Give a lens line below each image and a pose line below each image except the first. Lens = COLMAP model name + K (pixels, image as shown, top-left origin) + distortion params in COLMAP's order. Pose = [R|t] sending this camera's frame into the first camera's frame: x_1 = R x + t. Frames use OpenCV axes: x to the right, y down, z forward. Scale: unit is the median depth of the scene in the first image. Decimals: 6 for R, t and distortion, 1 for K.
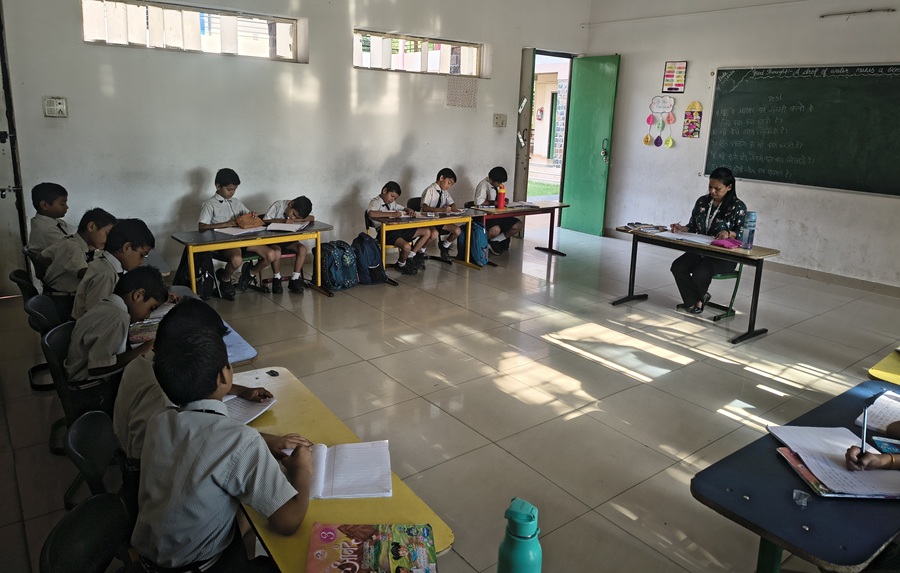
lens RADIAL K [[604.4, 0, 449.8], [0, 604.4, 279.6], [0, 0, 1]] dist [0.001243, -0.012687]
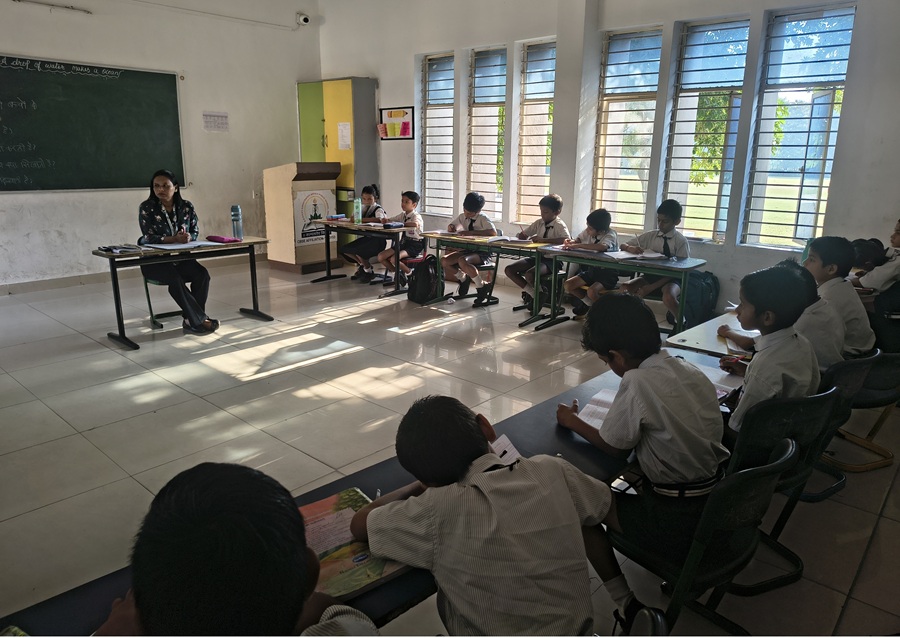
lens RADIAL K [[610.4, 0, 452.4], [0, 610.4, 343.9], [0, 0, 1]] dist [0.000061, -0.013987]
pose [[-0.212048, -0.320050, 0.923365, -0.486851], [0.231489, 0.901511, 0.365636, -0.140814], [-0.949446, 0.291282, -0.117076, 0.585572]]
